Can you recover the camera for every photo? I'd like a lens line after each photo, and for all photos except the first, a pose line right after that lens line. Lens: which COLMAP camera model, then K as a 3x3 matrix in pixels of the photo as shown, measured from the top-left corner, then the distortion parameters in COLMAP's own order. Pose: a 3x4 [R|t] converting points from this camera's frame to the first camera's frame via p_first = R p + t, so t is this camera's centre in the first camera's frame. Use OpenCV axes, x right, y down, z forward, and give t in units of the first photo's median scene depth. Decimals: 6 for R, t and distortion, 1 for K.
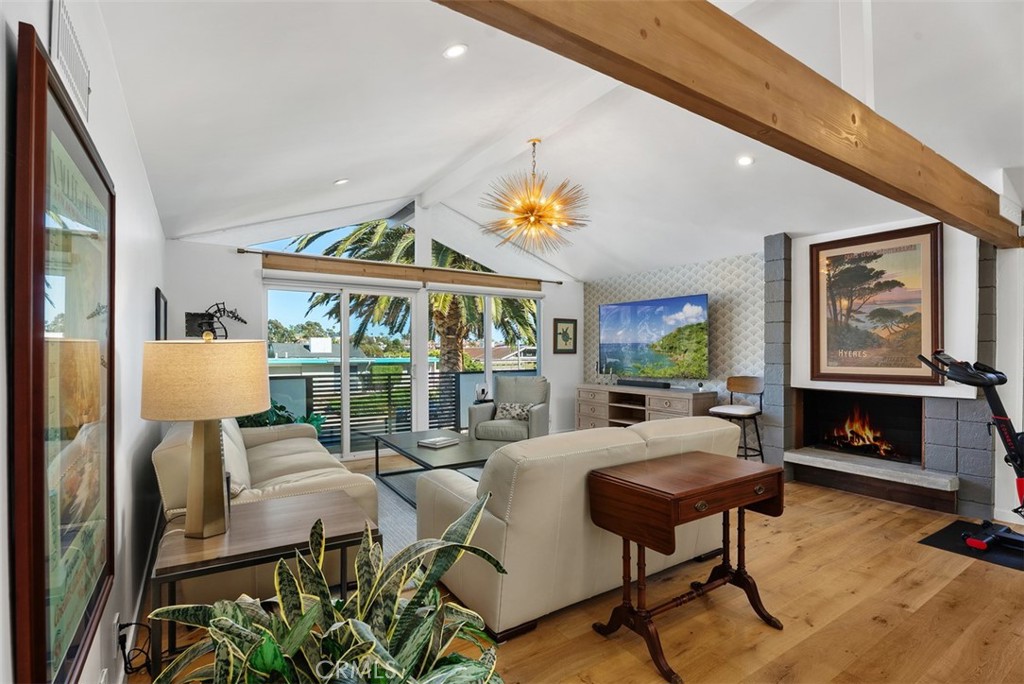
lens RADIAL K [[459.0, 0, 516.6], [0, 459.0, 349.6], [0, 0, 1]] dist [0.005377, 0.001065]
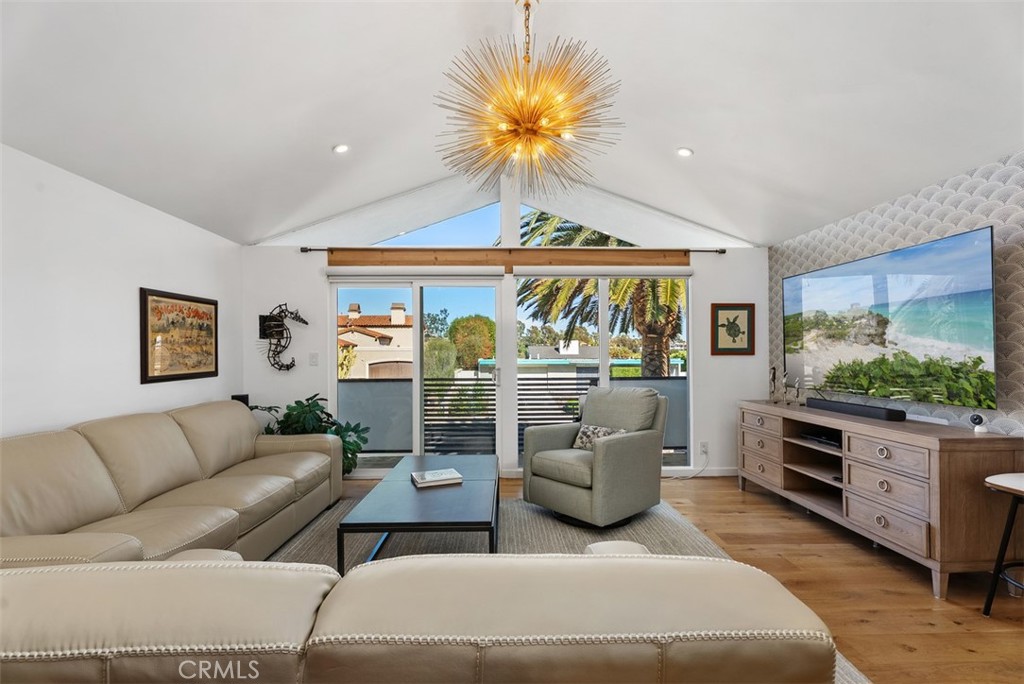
lens RADIAL K [[459.0, 0, 509.3], [0, 459.0, 347.0], [0, 0, 1]] dist [0.005377, 0.001065]
pose [[0.858109, -0.010300, -0.513364, 0.180691], [0.005778, 0.999929, -0.010405, 0.002538], [0.513435, 0.005962, 0.858108, 0.264726]]
